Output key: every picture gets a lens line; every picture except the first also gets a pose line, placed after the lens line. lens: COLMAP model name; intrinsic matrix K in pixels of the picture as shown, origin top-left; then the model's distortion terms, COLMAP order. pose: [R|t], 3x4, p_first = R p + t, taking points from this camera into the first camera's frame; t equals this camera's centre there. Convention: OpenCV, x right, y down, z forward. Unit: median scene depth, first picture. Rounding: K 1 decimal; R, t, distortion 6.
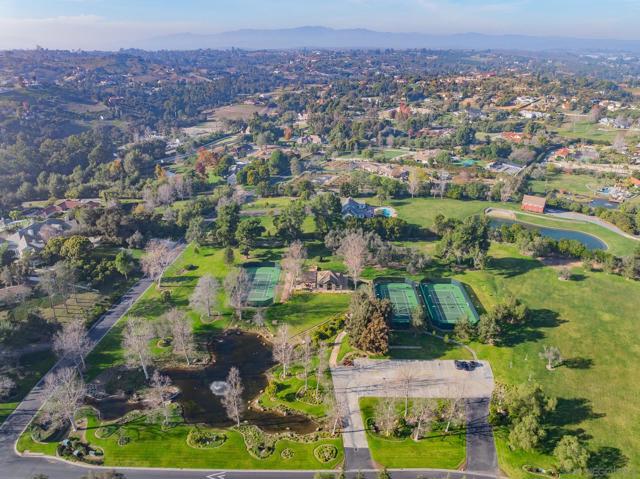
lens RADIAL K [[448.4, 0, 318.5], [0, 448.4, 238.5], [0, 0, 1]] dist [-0.035102, 0.001697]
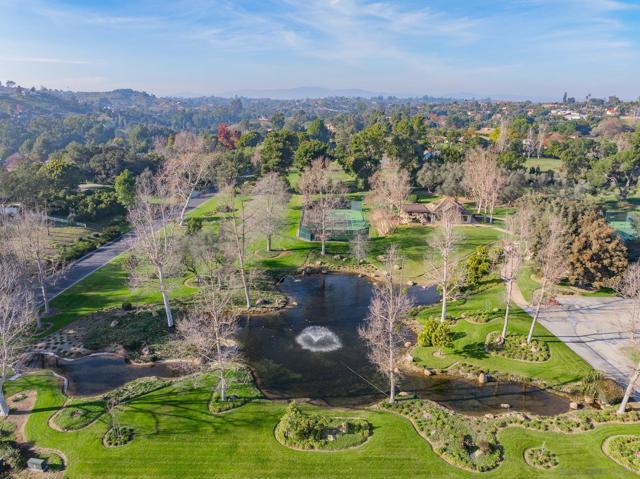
lens RADIAL K [[448.4, 0, 322.3], [0, 448.4, 240.9], [0, 0, 1]] dist [-0.035102, 0.001697]
pose [[0.999904, -0.001868, 0.013764, -0.248818], [0.003391, 0.993758, -0.111505, 0.311099], [-0.013470, 0.111541, 0.993669, 0.550386]]
